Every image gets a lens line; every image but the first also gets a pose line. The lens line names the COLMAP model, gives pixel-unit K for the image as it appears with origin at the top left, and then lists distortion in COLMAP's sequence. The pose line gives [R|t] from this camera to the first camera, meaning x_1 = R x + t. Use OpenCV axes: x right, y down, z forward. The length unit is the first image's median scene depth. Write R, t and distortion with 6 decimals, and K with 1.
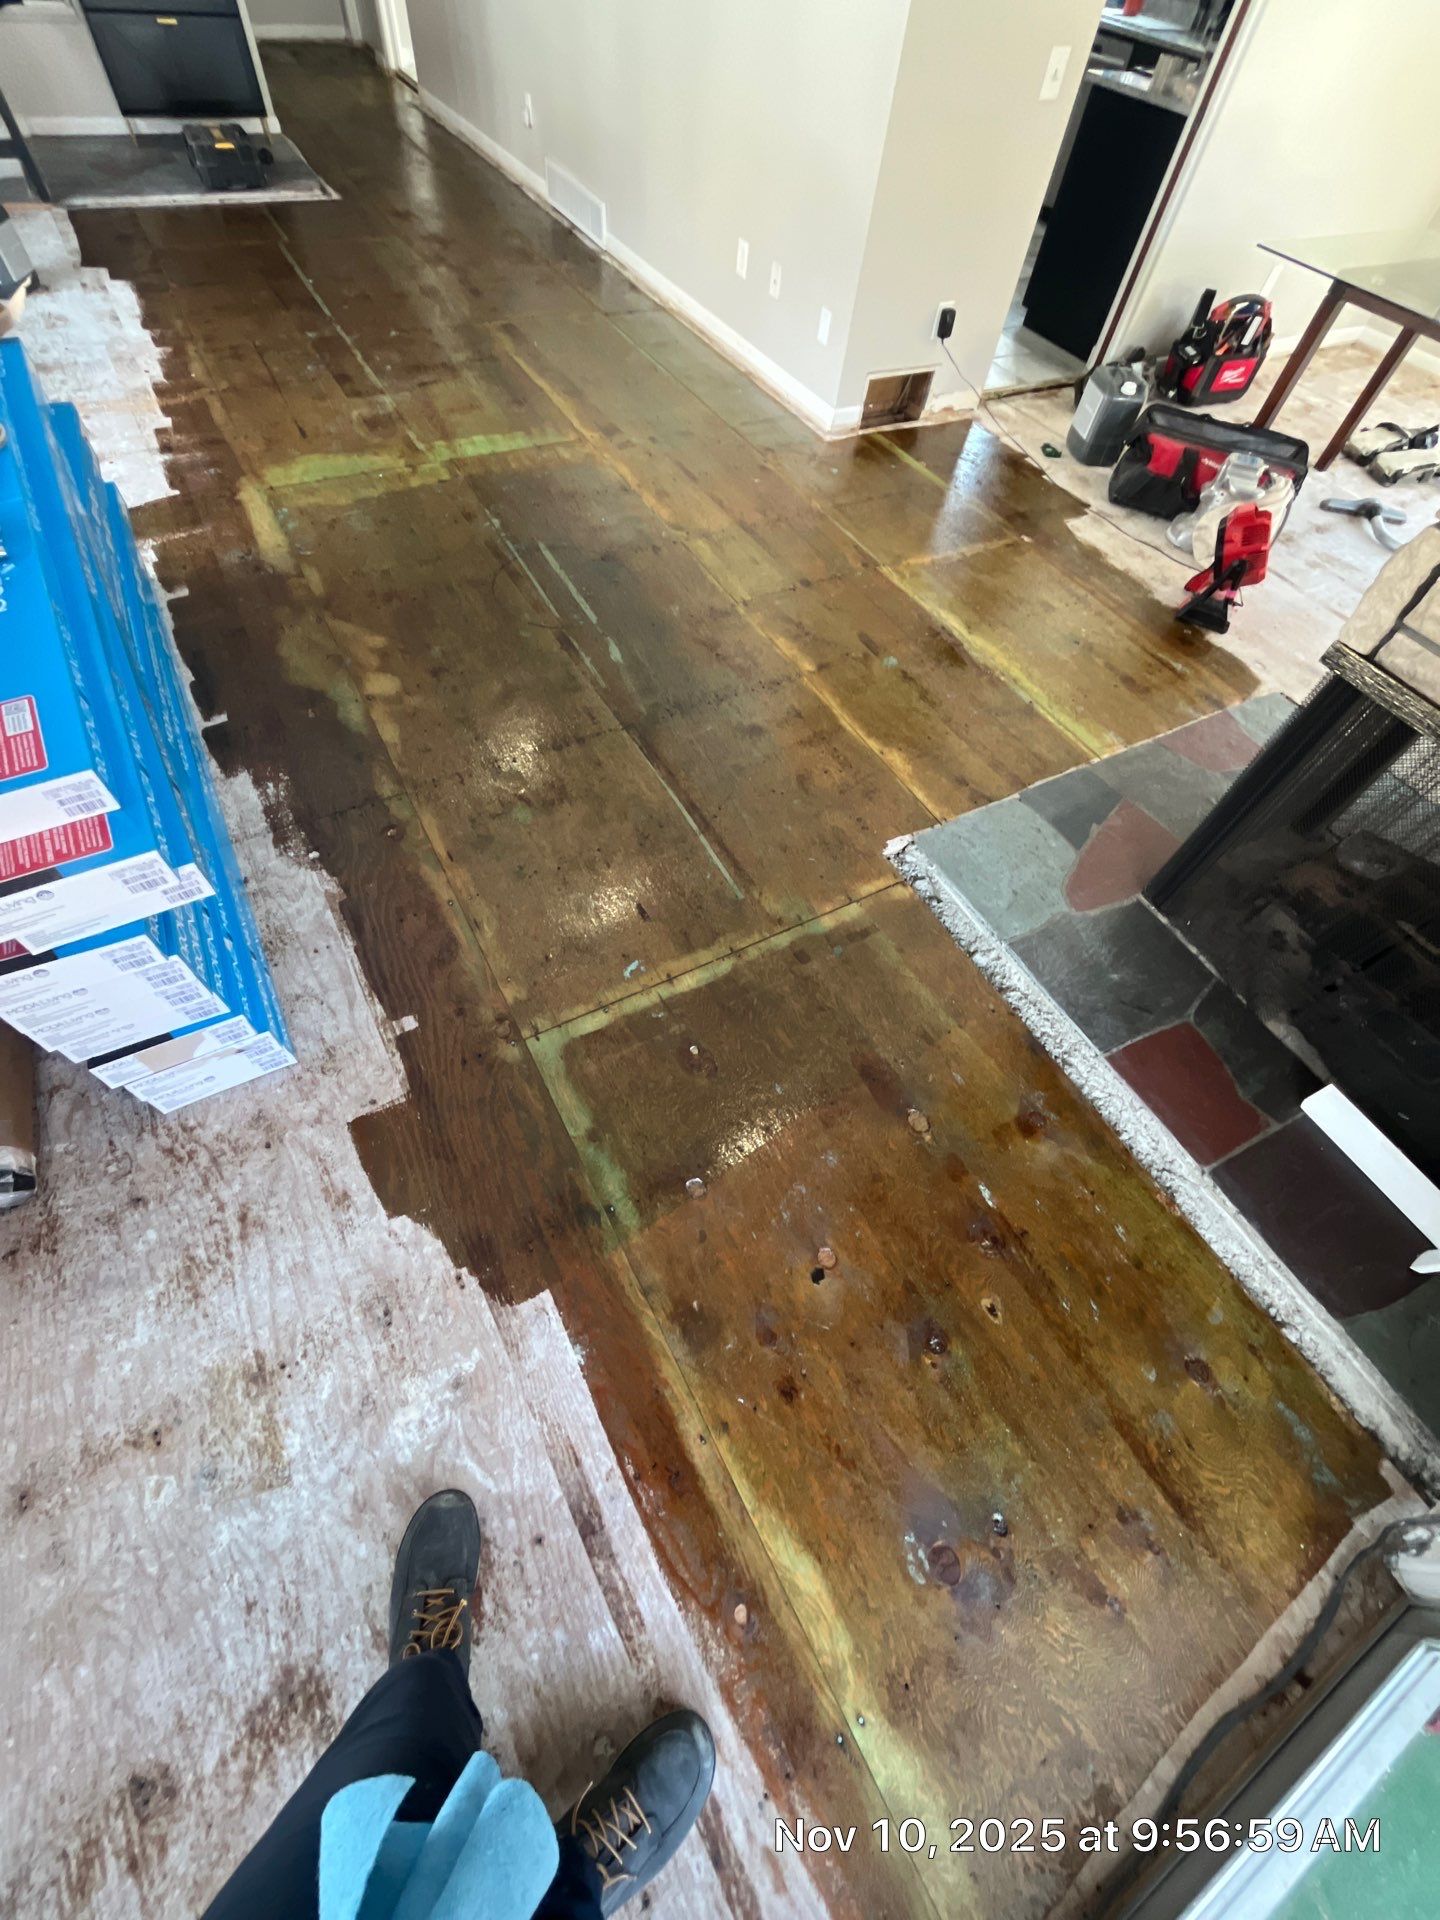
lens RADIAL K [[759.8, 0, 724.7], [0, 759.8, 963.2], [0, 0, 1]] dist [-0.003118, 0.000469]
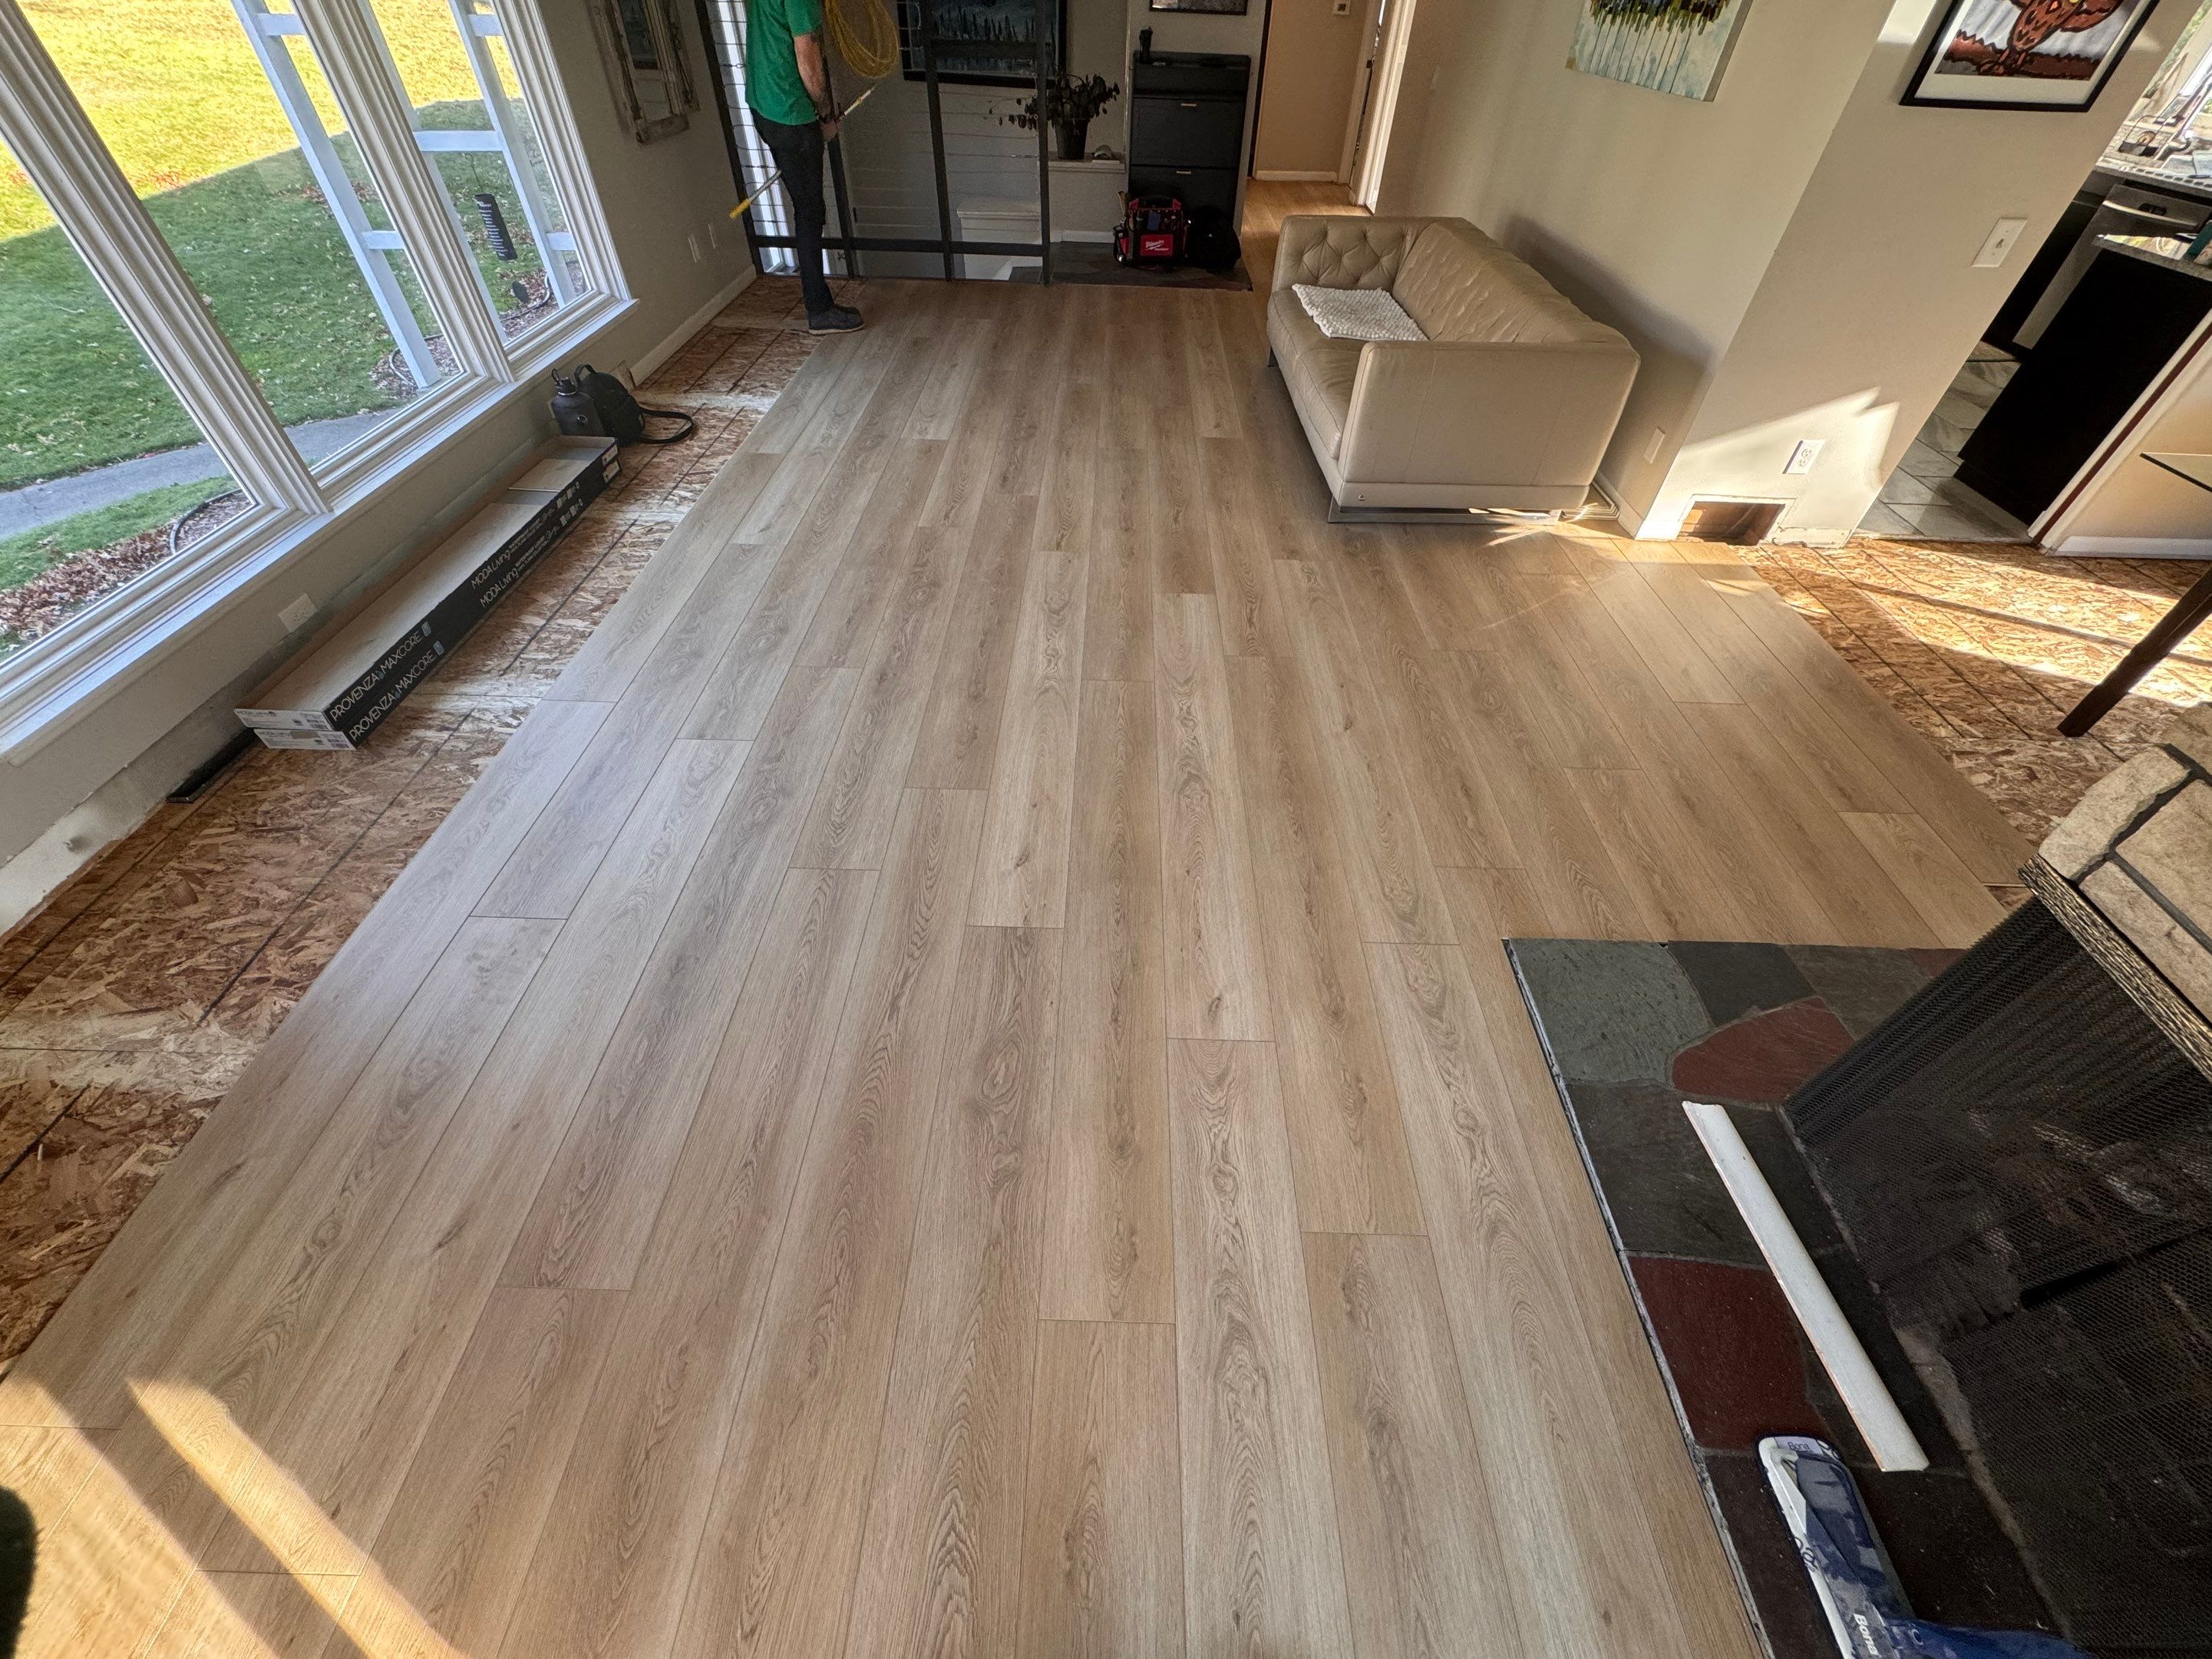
lens RADIAL K [[875.3, 0, 1109.2], [0, 875.3, 831.5], [0, 0, 1]] dist [-0.003118, 0.000469]
pose [[0.859425, 0.313469, -0.403888, 0.223768], [-0.399337, 0.904870, -0.147447, 0.062219], [0.319246, 0.288007, 0.902848, -0.121031]]
